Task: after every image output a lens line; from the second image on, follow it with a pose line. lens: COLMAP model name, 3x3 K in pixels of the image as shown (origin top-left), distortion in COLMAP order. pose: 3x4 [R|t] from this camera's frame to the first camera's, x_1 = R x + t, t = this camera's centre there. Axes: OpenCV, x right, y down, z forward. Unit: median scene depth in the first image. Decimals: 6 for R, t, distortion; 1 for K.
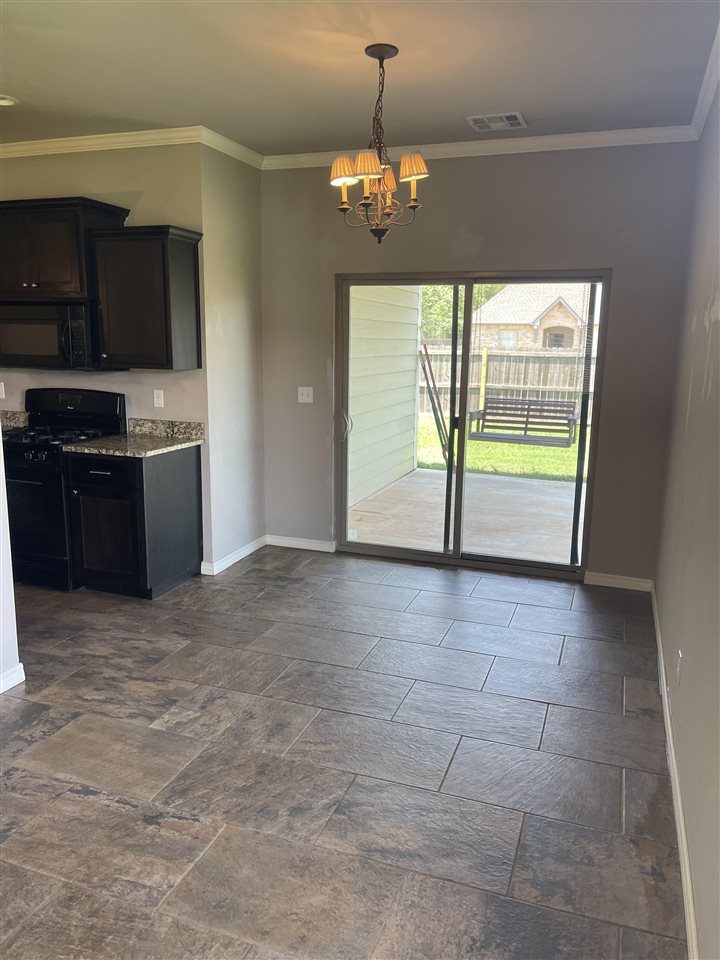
lens RADIAL K [[729.8, 0, 355.6], [0, 729.8, 486.8], [0, 0, 1]] dist [0.035177, -0.019336]
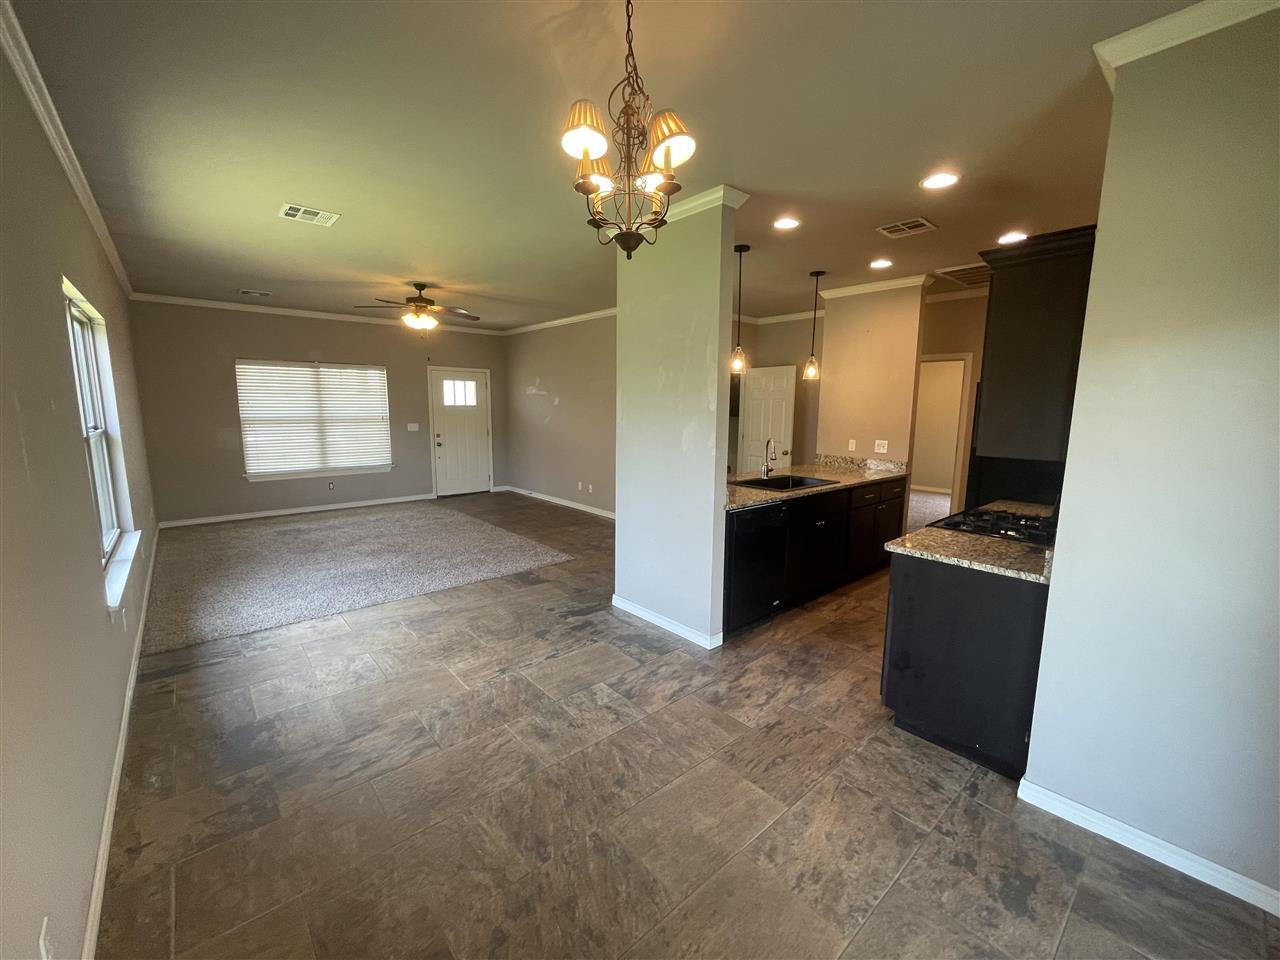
lens RADIAL K [[521.2, 0, 639.5], [0, 521.2, 480.2], [0, 0, 1]] dist [-0.004576, 0.001696]
pose [[-0.481351, 0.105850, -0.870113, 0.311886], [-0.192619, 0.955642, 0.222813, -0.169821], [0.855102, 0.274852, -0.439611, 0.865688]]
